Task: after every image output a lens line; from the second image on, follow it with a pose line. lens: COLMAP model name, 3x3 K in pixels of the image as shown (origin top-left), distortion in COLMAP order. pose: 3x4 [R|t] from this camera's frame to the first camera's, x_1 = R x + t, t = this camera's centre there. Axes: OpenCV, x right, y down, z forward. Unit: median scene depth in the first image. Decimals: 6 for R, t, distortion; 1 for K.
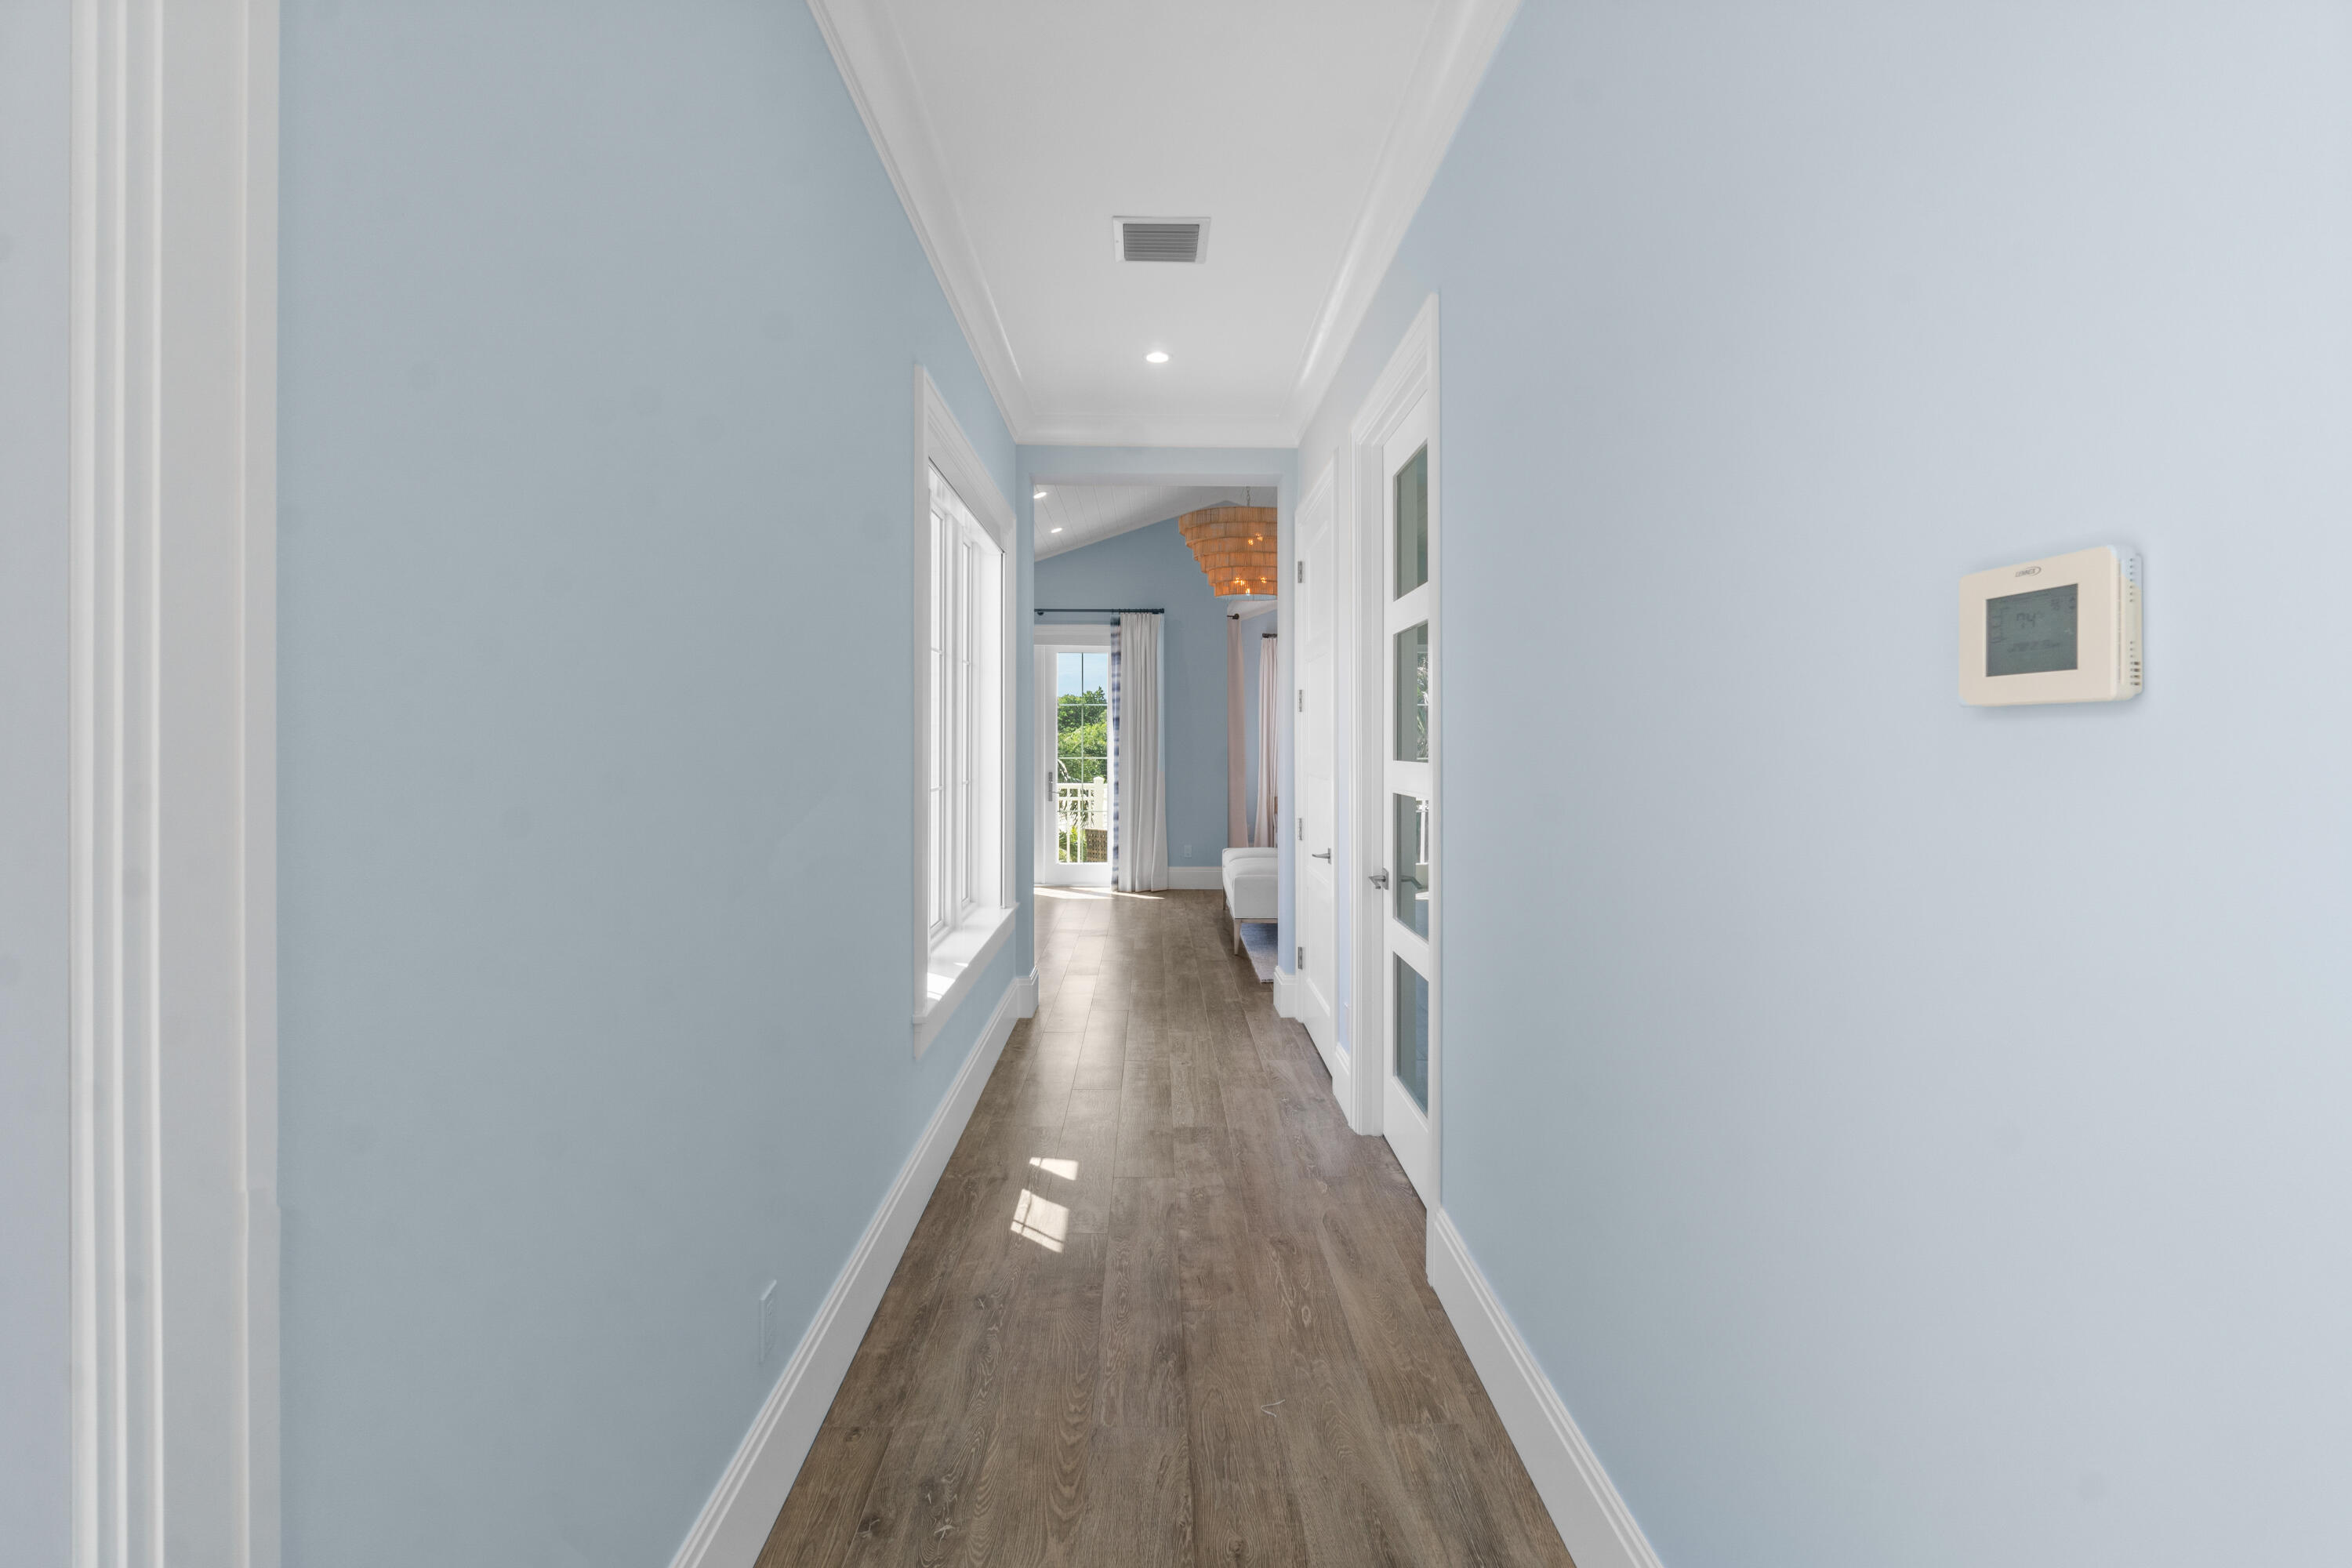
lens RADIAL K [[1032.8, 0, 1171.8], [0, 1032.8, 762.2], [0, 0, 1]] dist [0.002459, 0.000455]
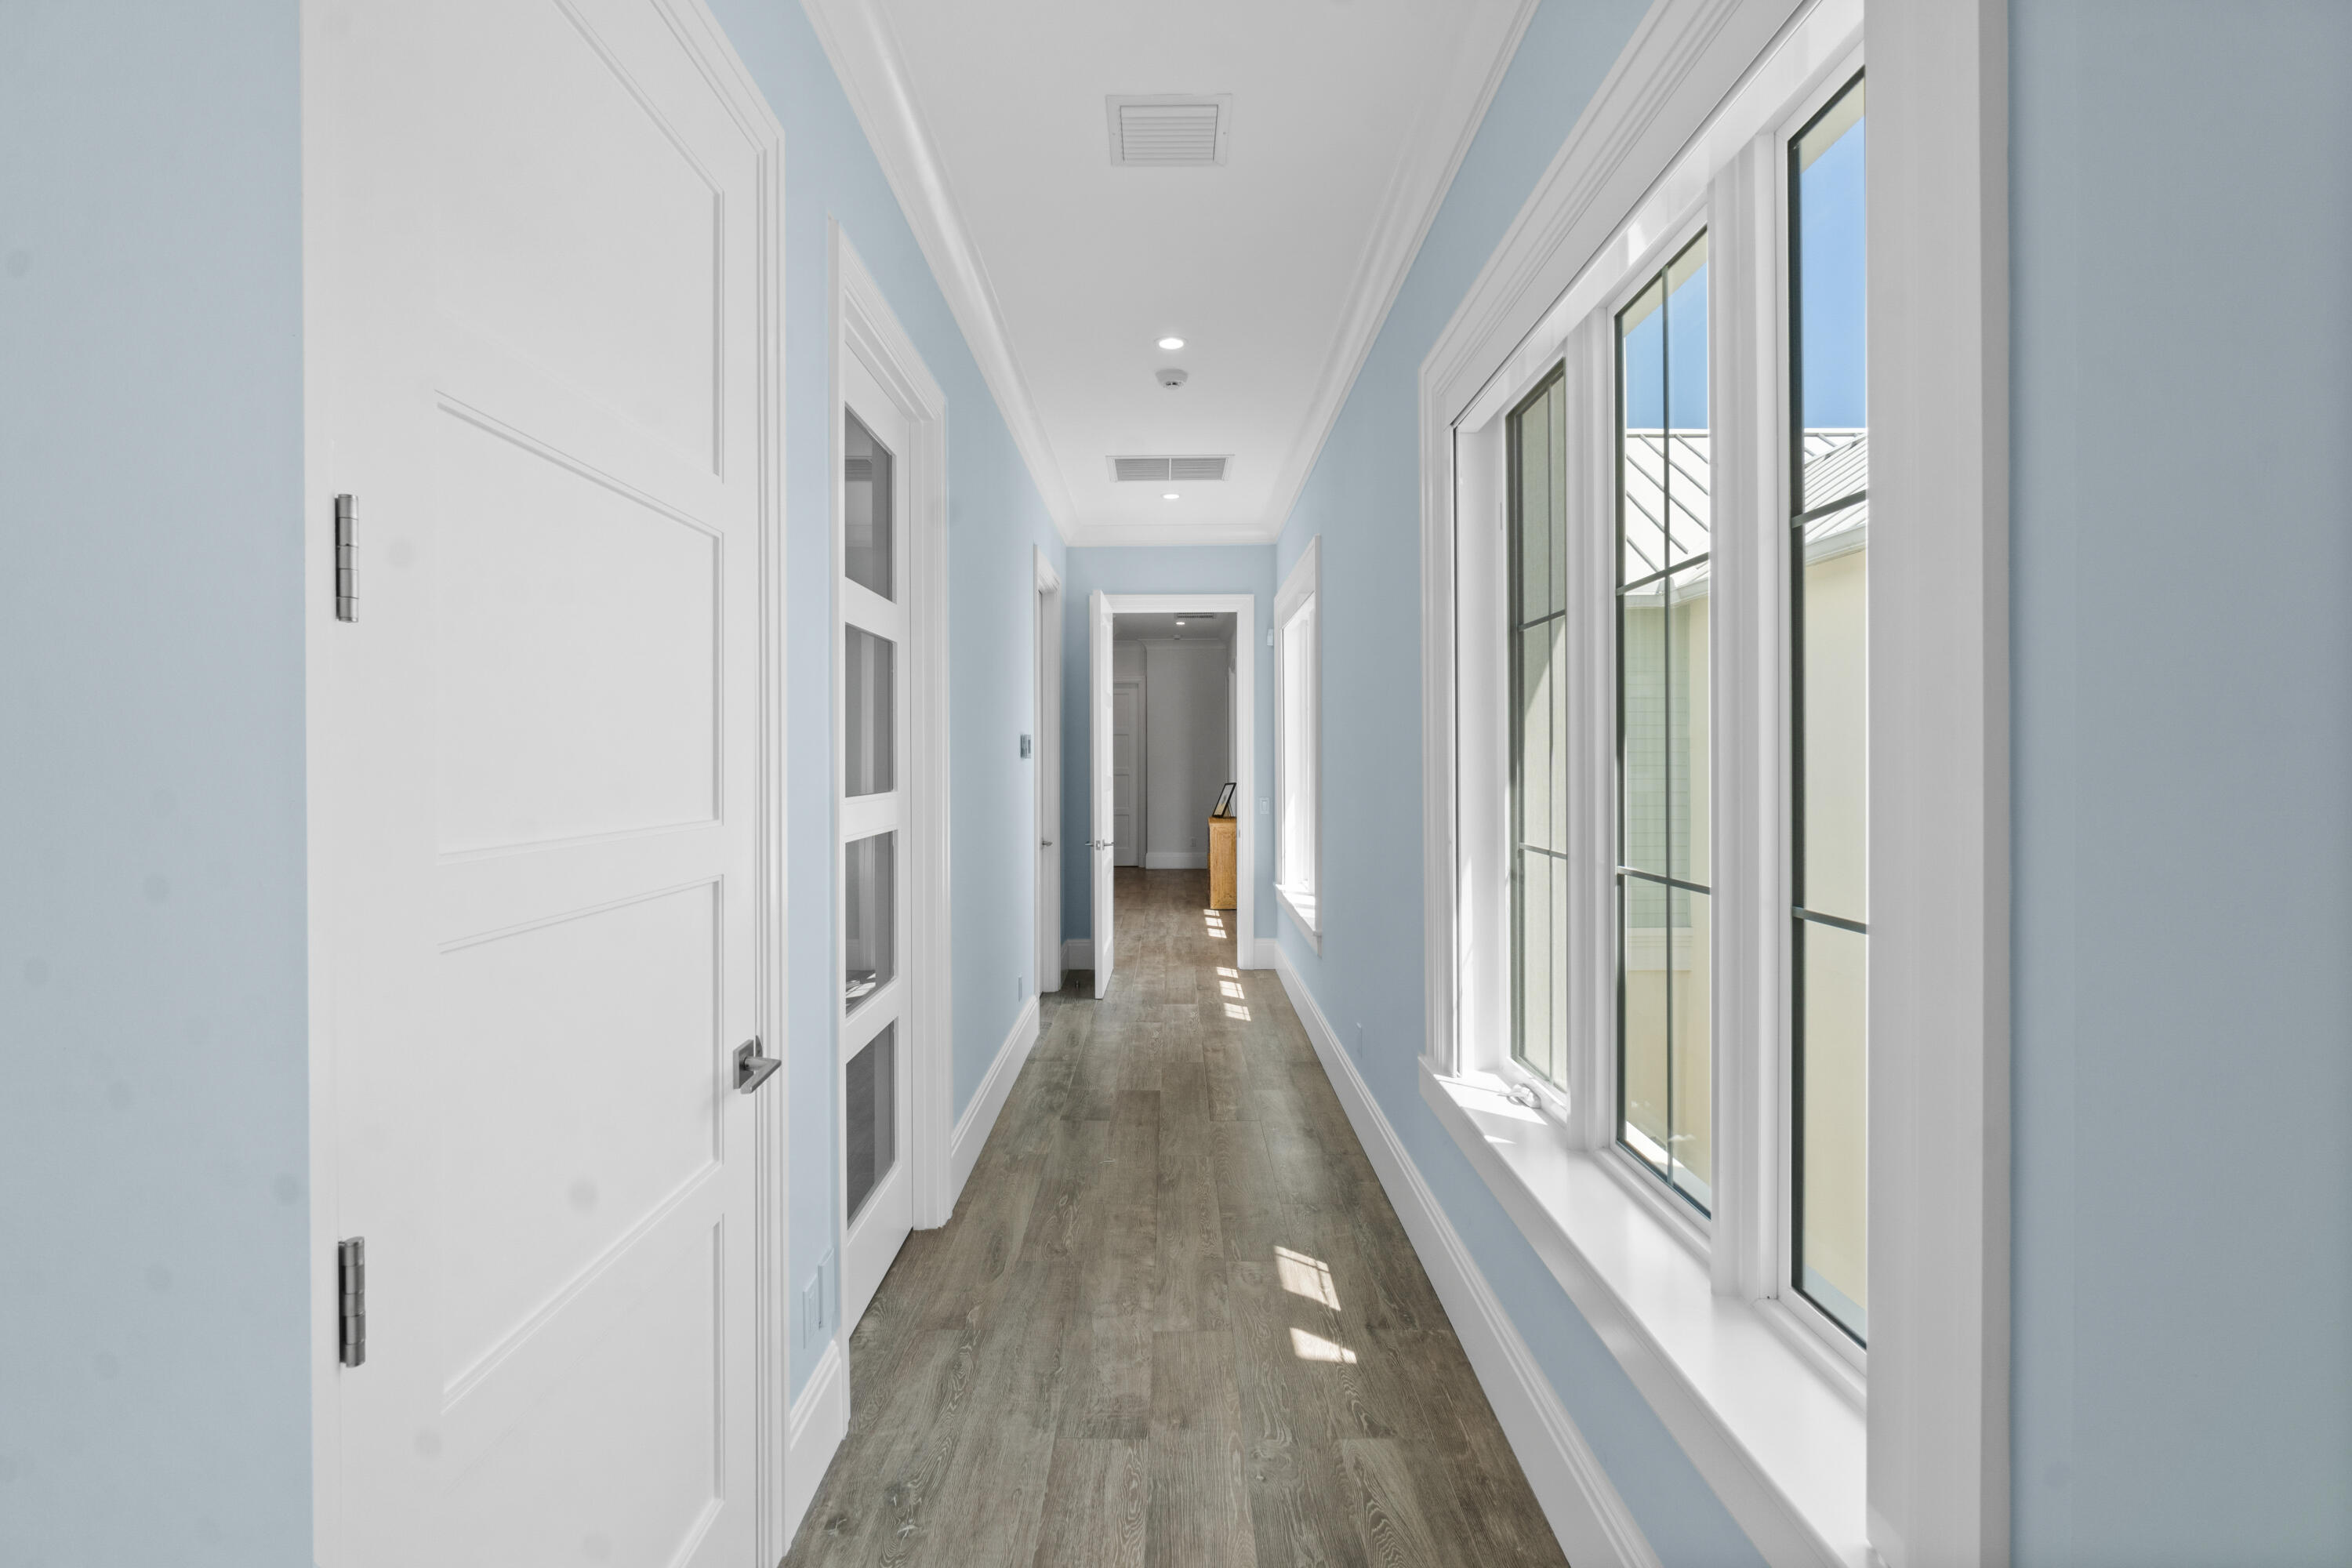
lens RADIAL K [[1084.2, 0, 1176.1], [0, 1084.2, 762.8], [0, 0, 1]] dist [-0.000013, -0.000001]
pose [[-0.999909, 0.001287, 0.013439, -0.026648], [0.001634, 0.999664, 0.025855, -0.048821], [-0.013401, 0.025874, -0.999575, 1.869166]]
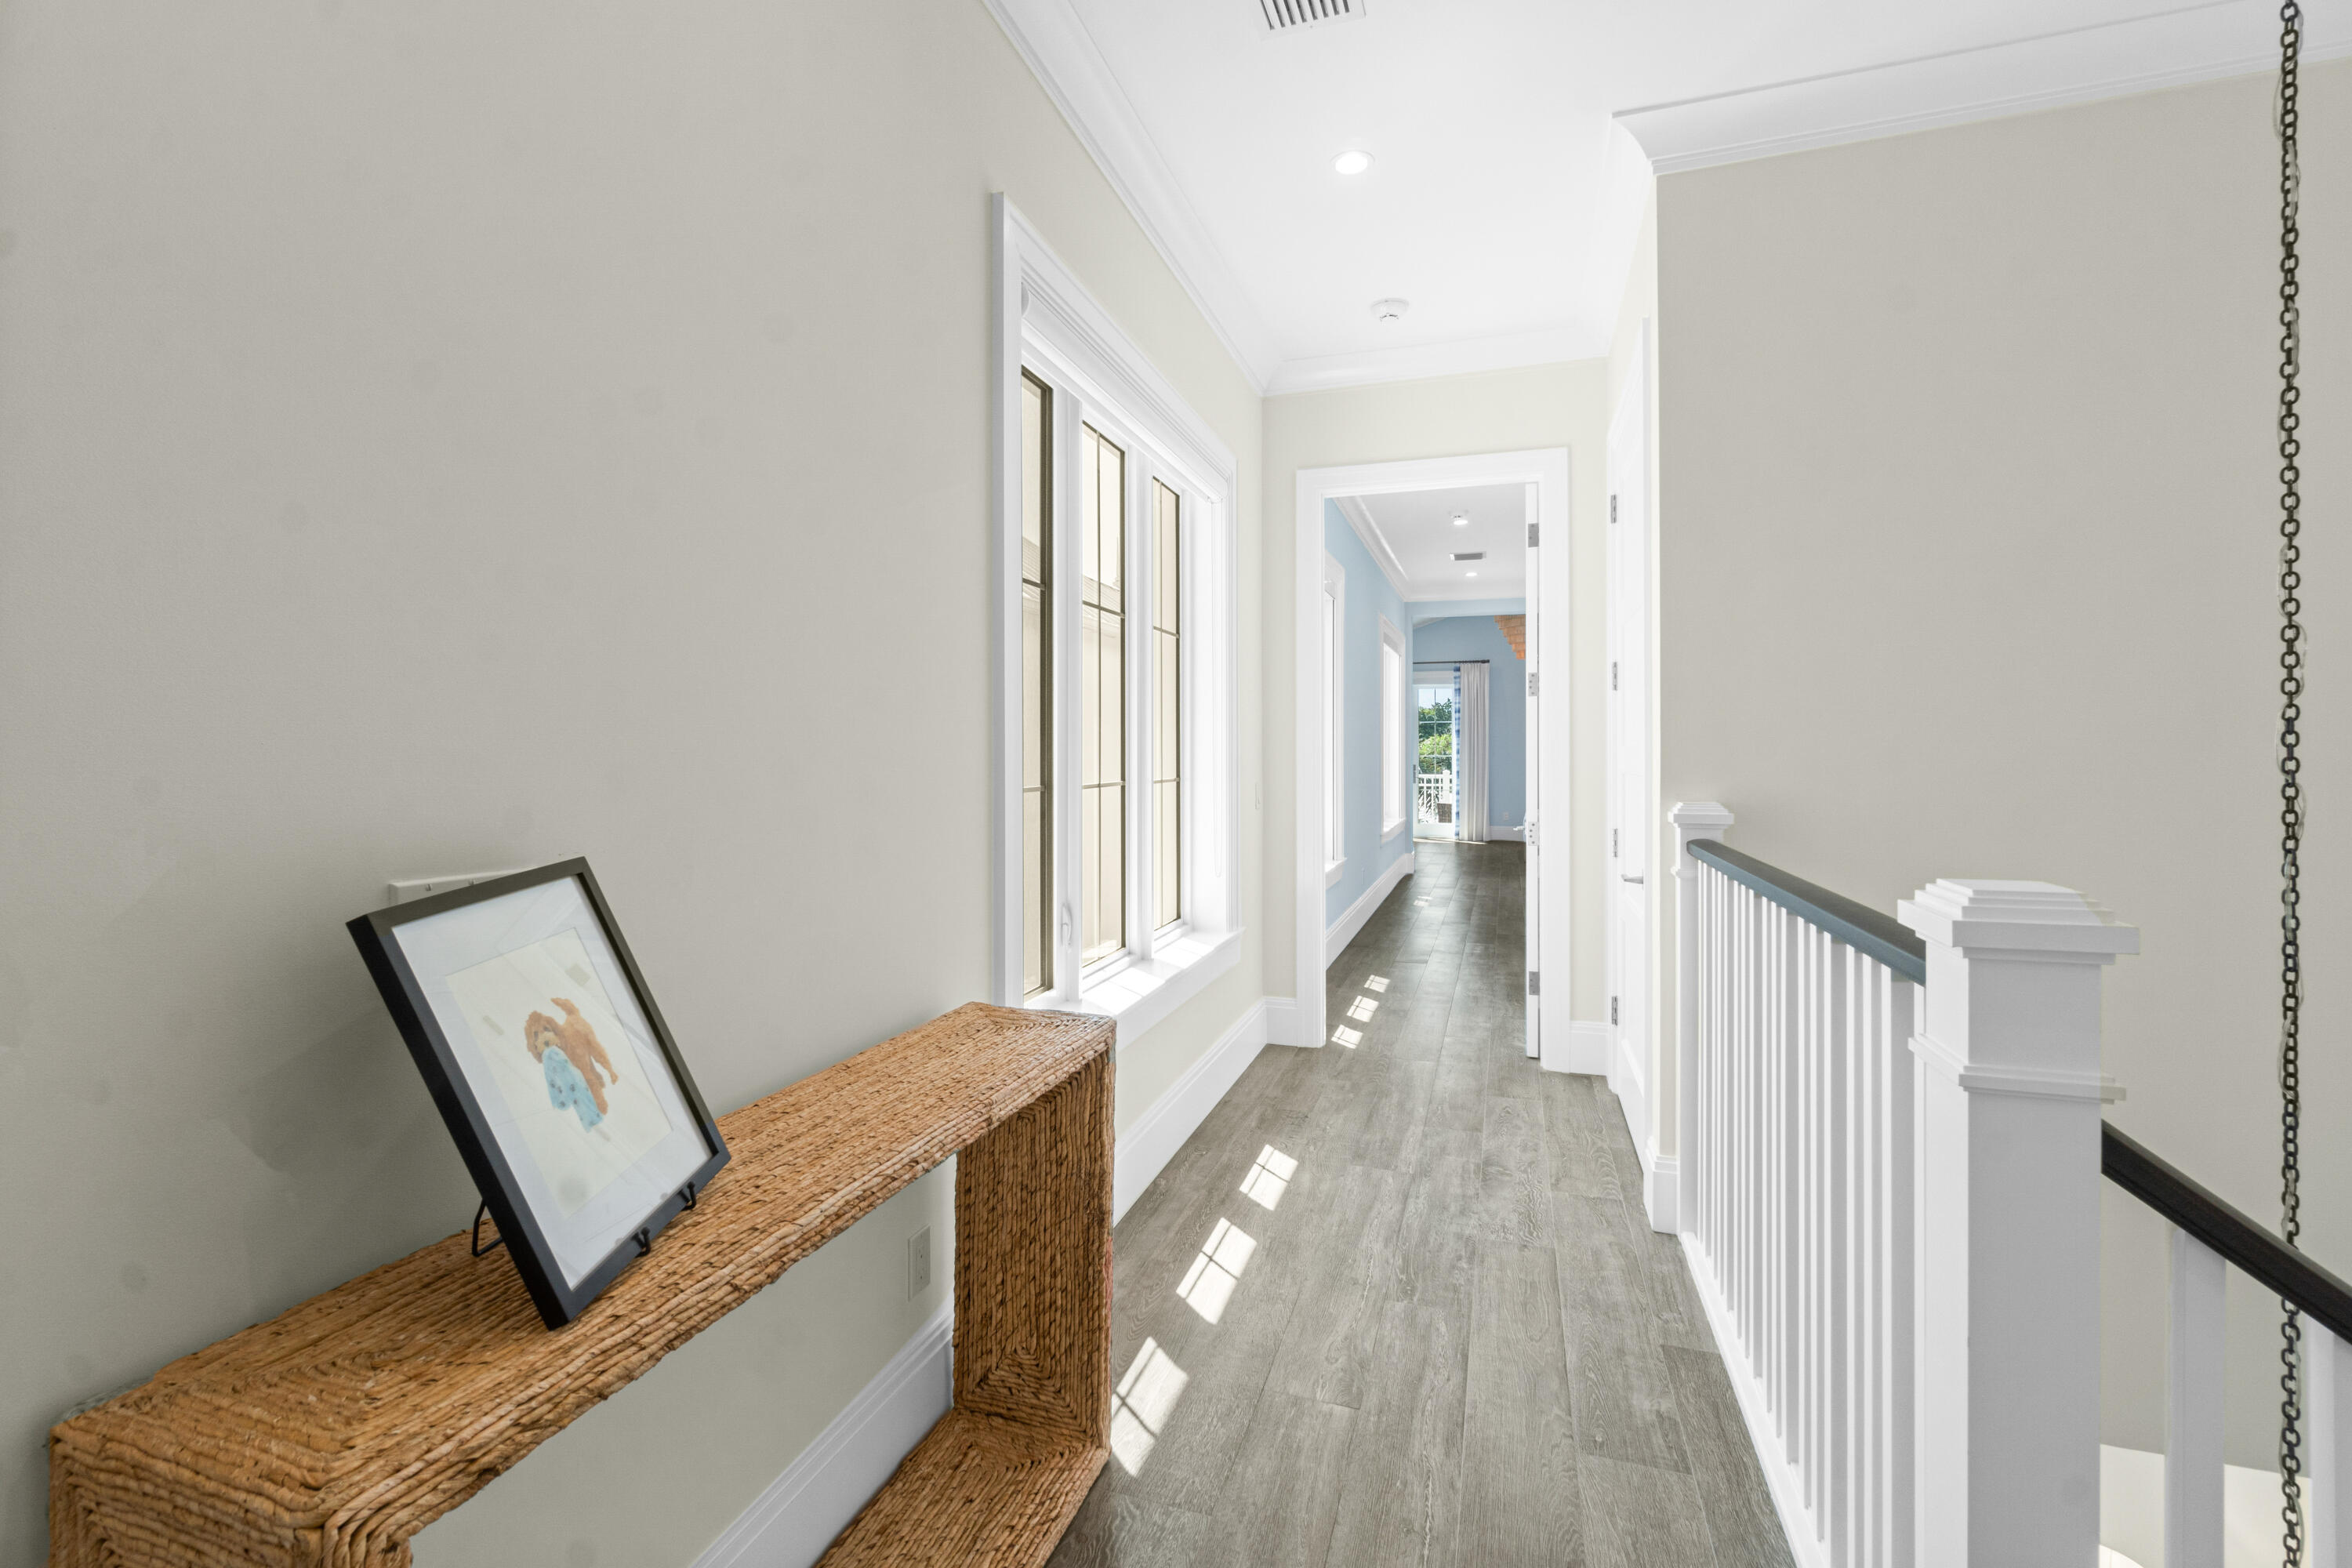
lens RADIAL K [[1032.8, 0, 1174.5], [0, 1032.8, 765.3], [0, 0, 1]] dist [0.002459, 0.000455]
pose [[0.946381, -0.000968, -0.323051, 0.136244], [-0.001636, 0.999968, -0.007791, 0.068767], [0.323048, 0.007902, 0.946349, -1.848939]]
